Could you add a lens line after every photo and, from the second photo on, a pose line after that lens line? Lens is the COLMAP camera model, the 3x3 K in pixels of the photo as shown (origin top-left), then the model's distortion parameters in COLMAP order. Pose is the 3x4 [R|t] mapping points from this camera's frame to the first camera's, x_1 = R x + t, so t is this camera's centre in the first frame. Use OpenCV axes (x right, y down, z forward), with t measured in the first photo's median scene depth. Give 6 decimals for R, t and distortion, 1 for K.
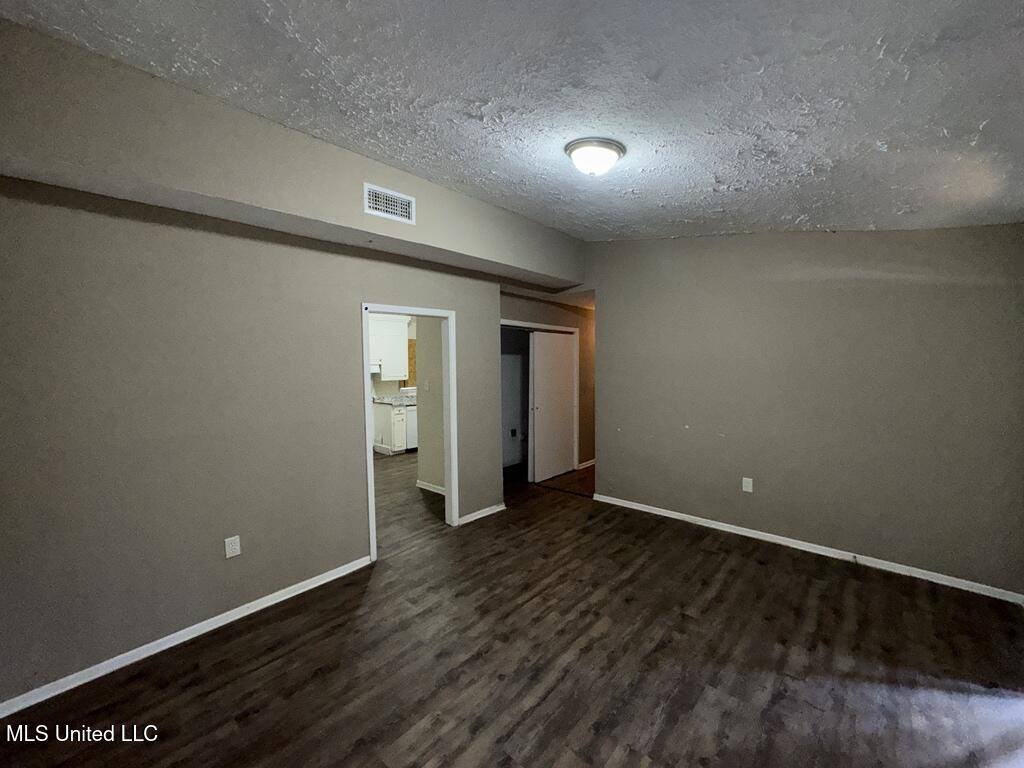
lens RADIAL K [[408.2, 0, 511.7], [0, 408.2, 381.4], [0, 0, 1]] dist [-0.003248, -0.000280]
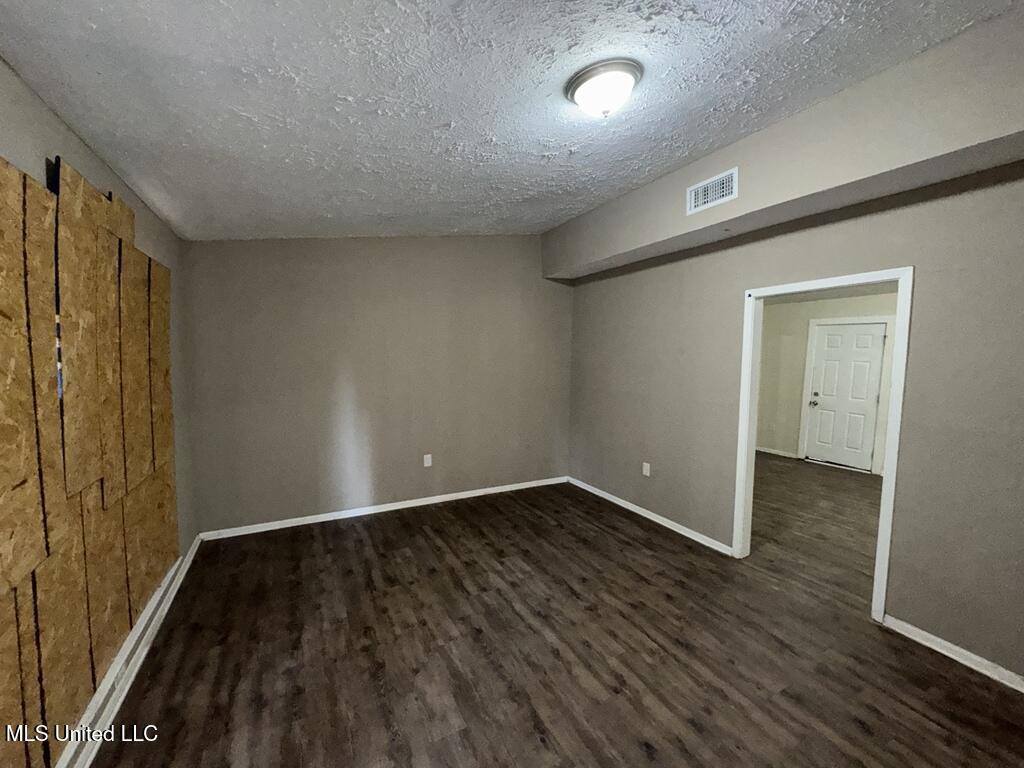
lens RADIAL K [[408.2, 0, 511.6], [0, 408.2, 383.1], [0, 0, 1]] dist [-0.003248, -0.000280]
pose [[-0.343353, 0.080965, -0.935710, 1.036946], [-0.050392, 0.993254, 0.104436, -0.065956], [0.937853, 0.083011, -0.336957, 1.143203]]
